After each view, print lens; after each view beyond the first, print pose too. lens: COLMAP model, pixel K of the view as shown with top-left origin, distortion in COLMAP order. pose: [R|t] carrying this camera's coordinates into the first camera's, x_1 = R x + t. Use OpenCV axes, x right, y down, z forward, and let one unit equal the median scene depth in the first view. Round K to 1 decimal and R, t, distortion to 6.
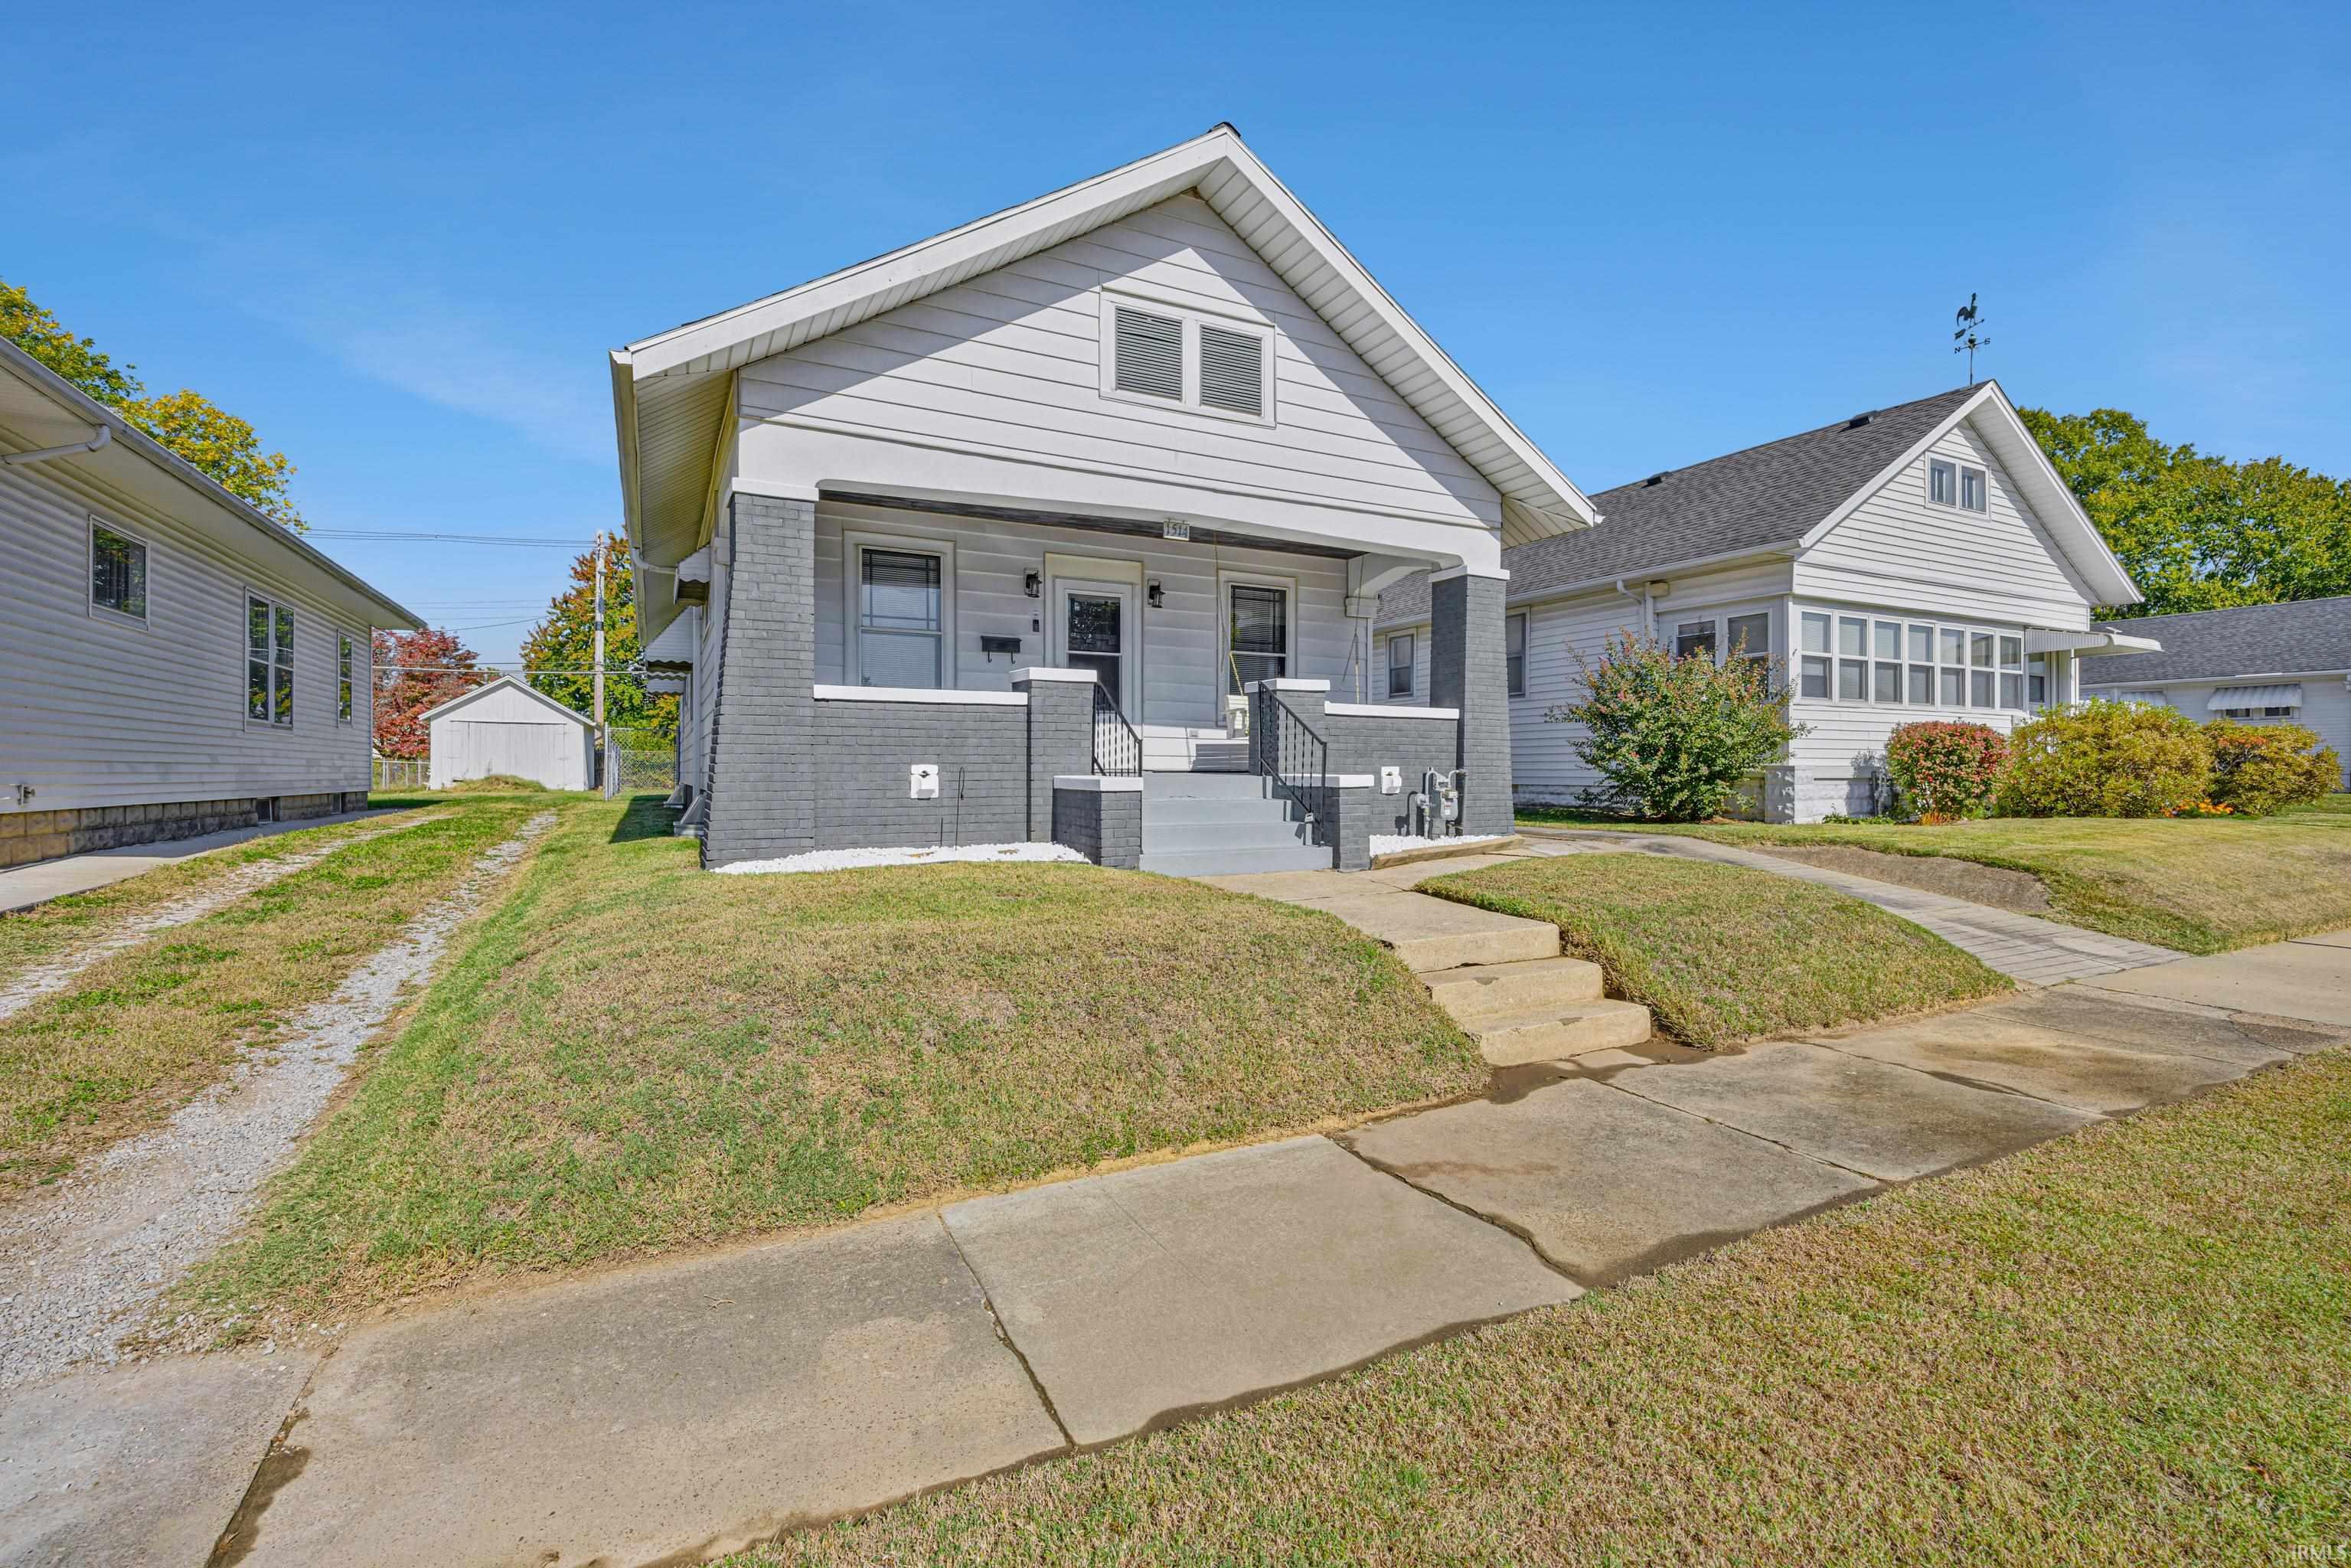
lens RADIAL K [[1025.8, 0, 1169.4], [0, 1025.8, 784.7], [0, 0, 1]] dist [-0.000116, 0.000384]
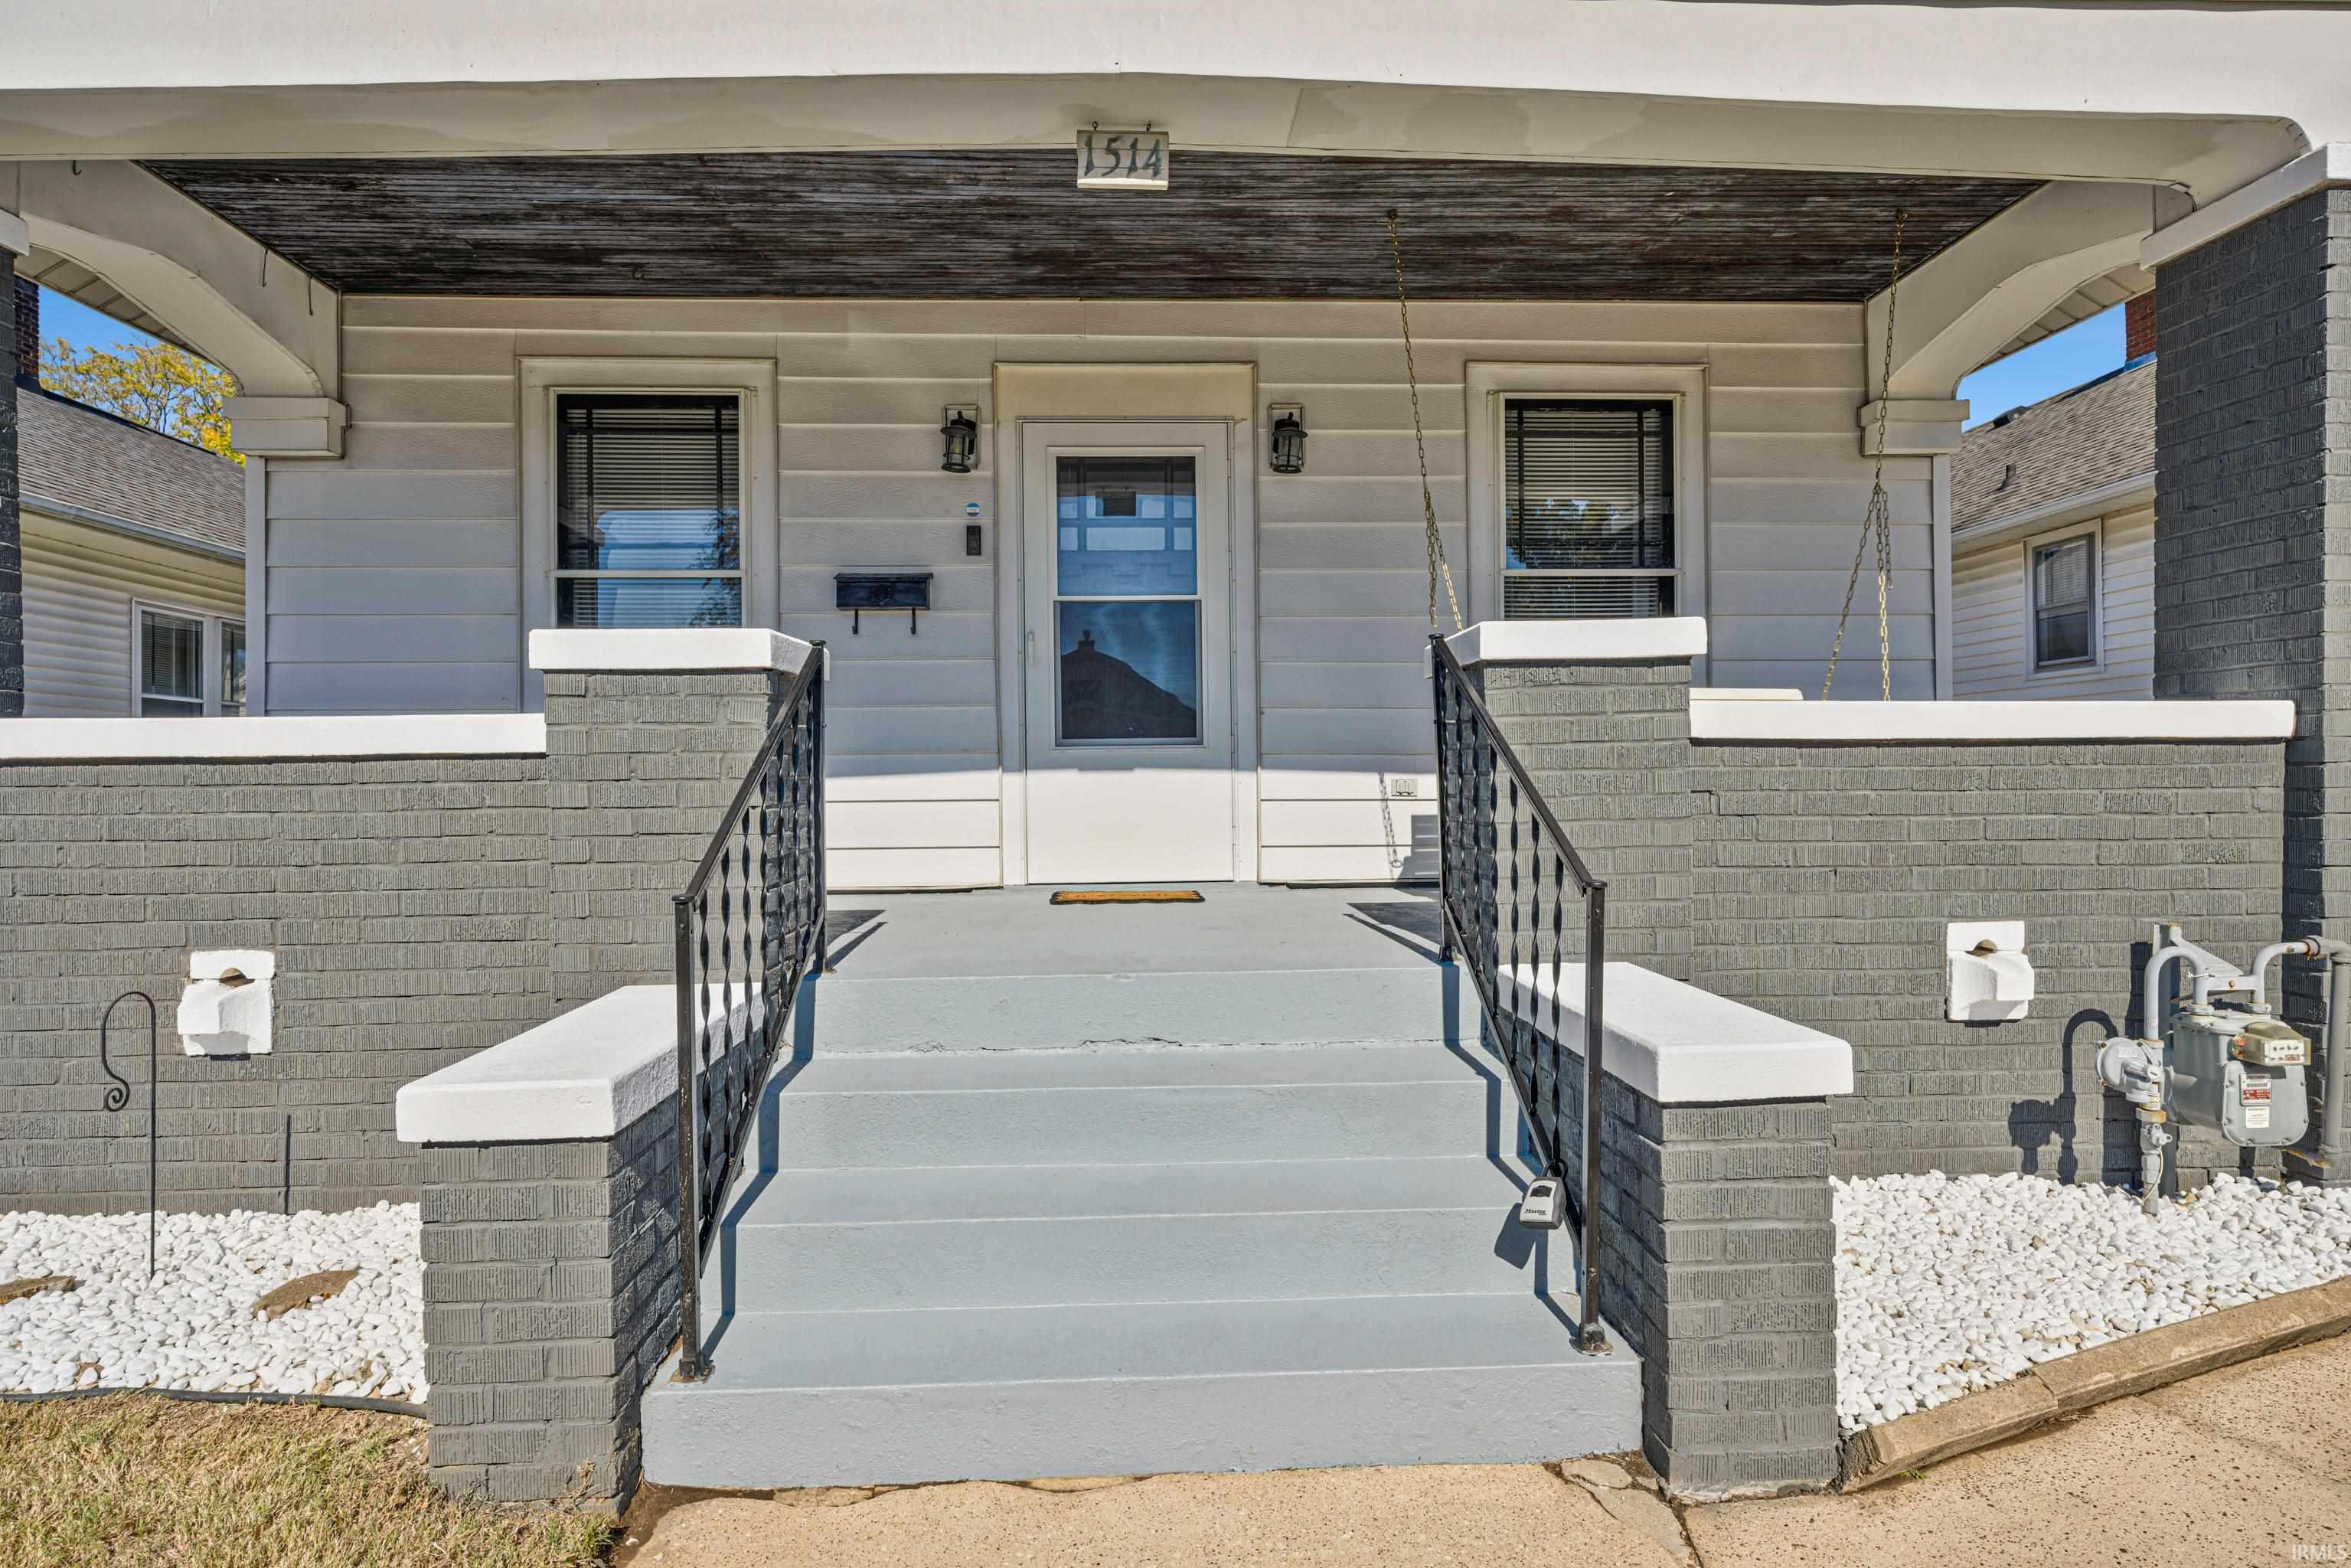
lens RADIAL K [[1220.6, 0, 1175.5], [0, 1220.6, 784.0], [0, 0, 1]] dist [-0.001806, -0.001405]
pose [[0.913102, -0.012705, -0.407533, 0.169769], [0.006834, 0.999851, -0.015857, -0.056942], [0.407673, 0.011694, 0.913053, 0.690214]]
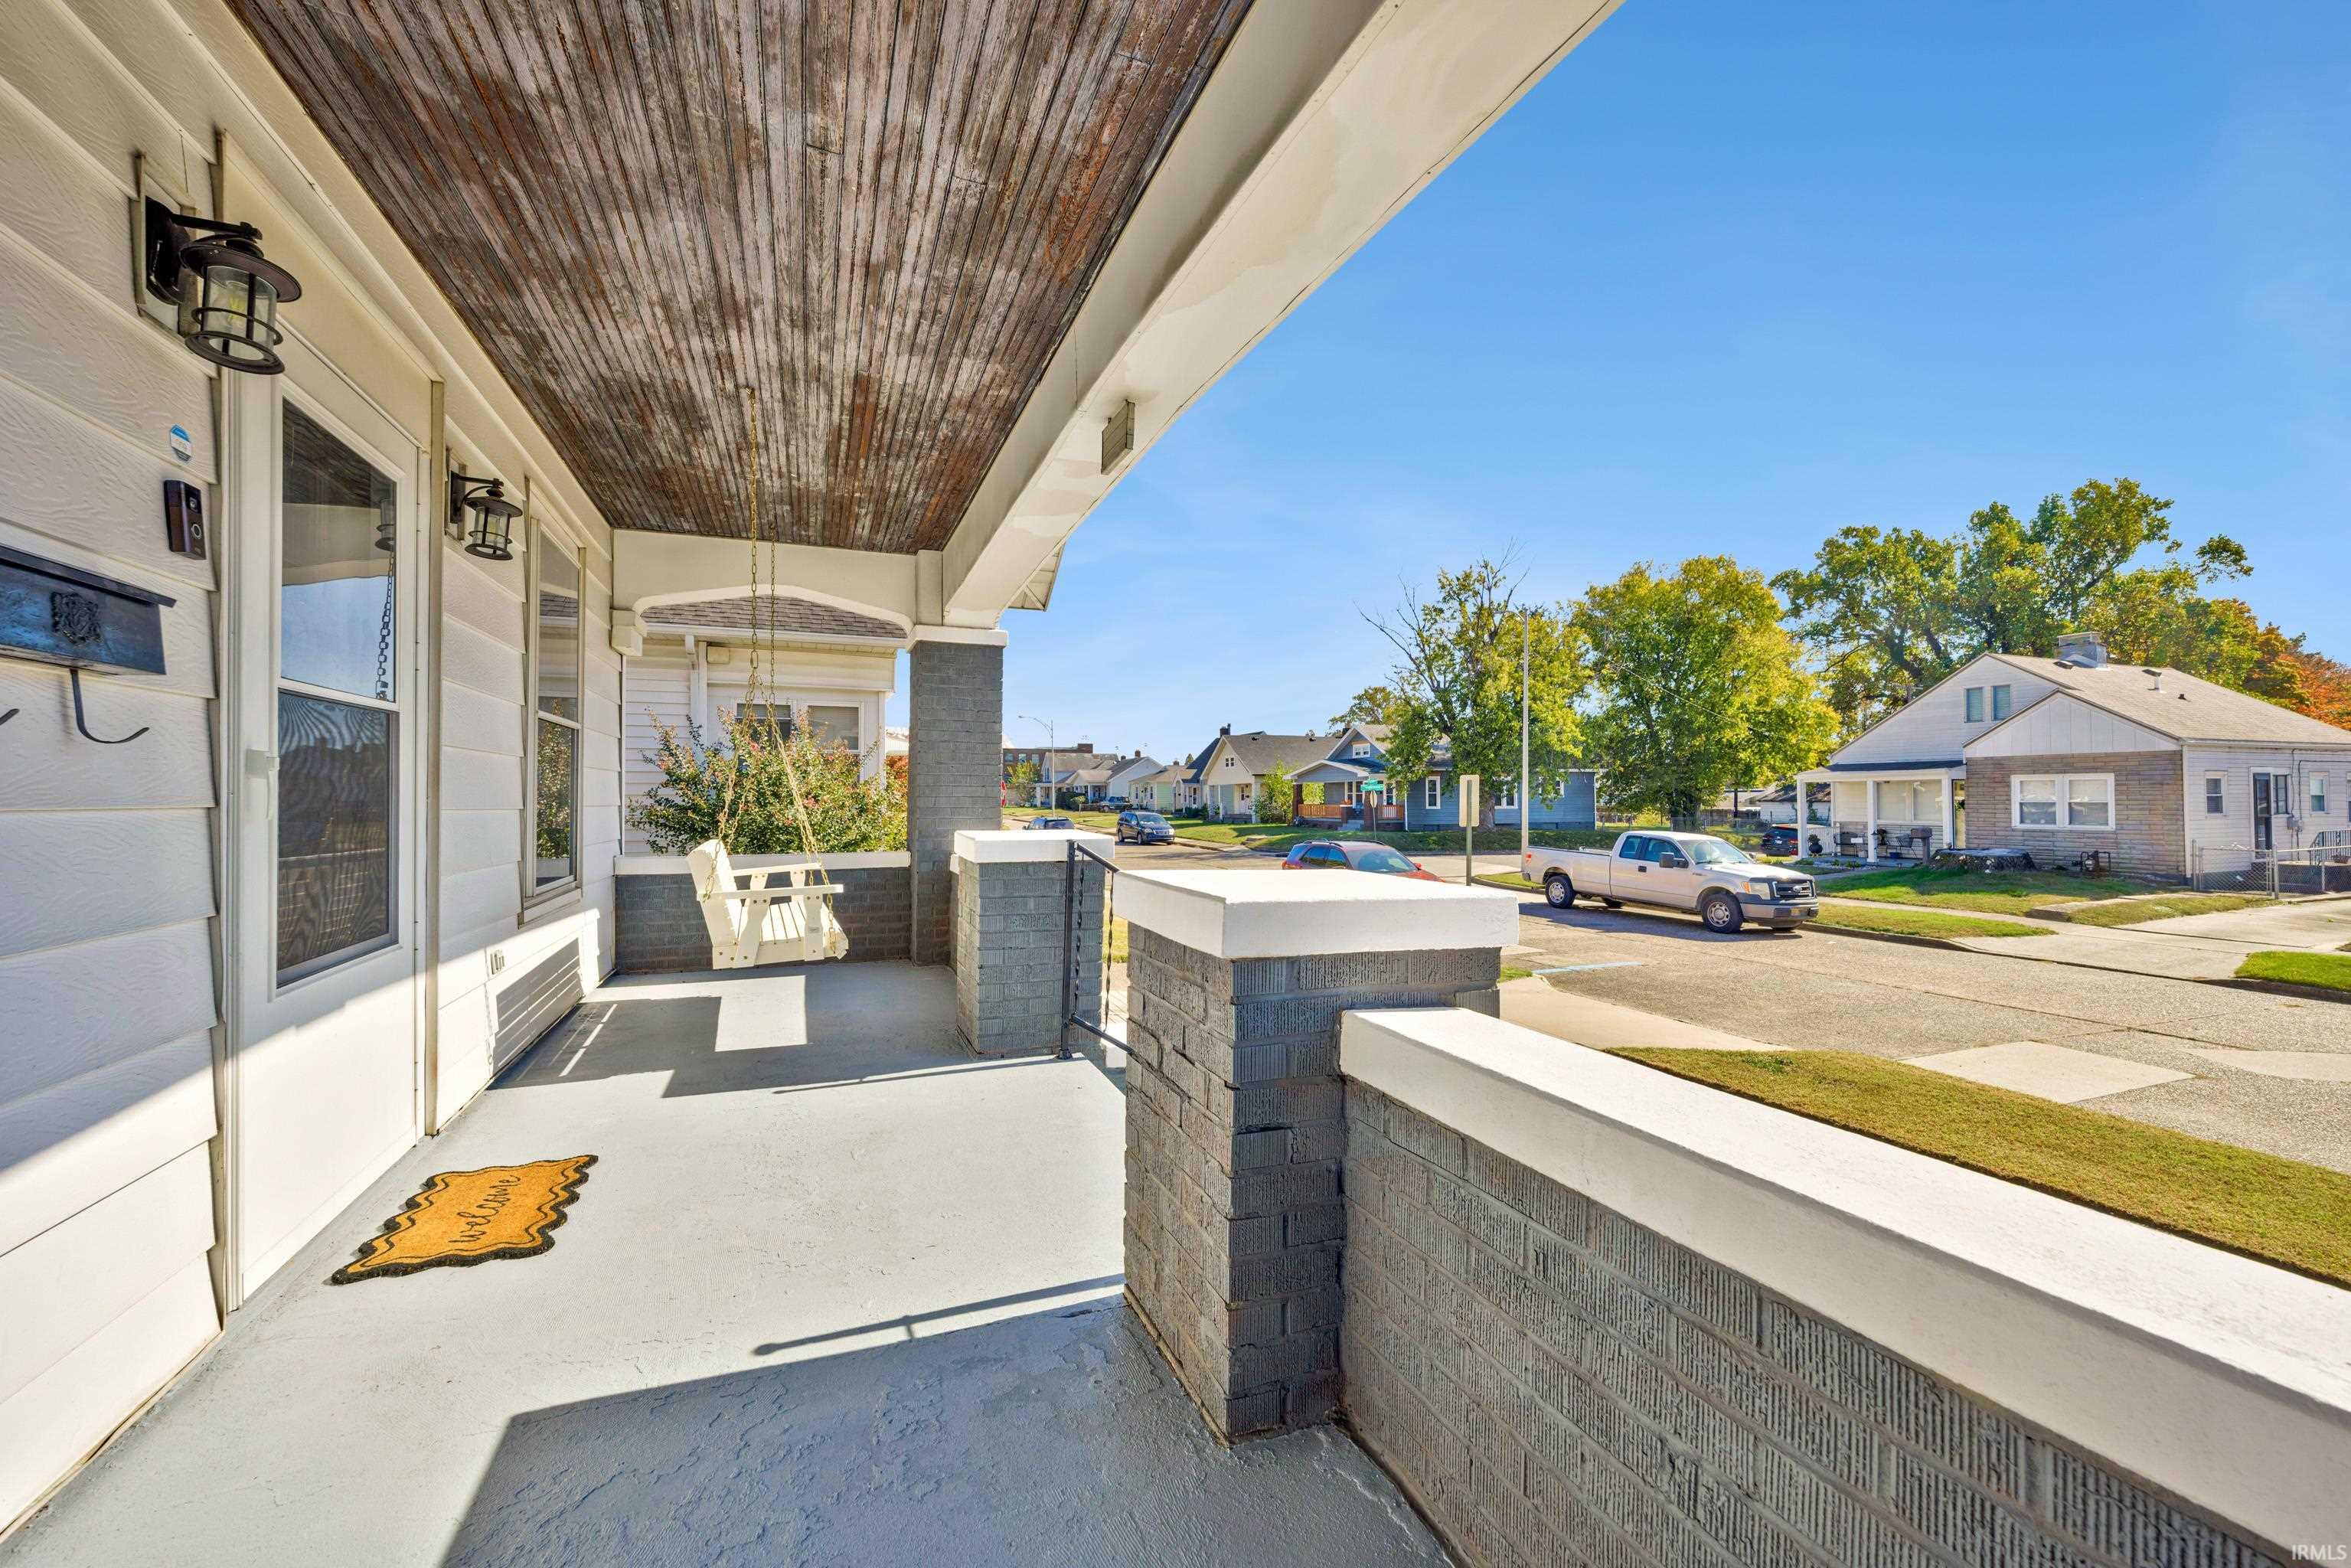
lens RADIAL K [[921.3, 0, 1175.5], [0, 921.3, 784.0], [0, 0, 1]] dist [-0.000267, -0.000022]
pose [[0.085043, 0.010493, 0.996322, -0.316062], [0.018821, 0.999749, -0.012136, -0.125293], [-0.996199, 0.019784, 0.084825, 0.972955]]
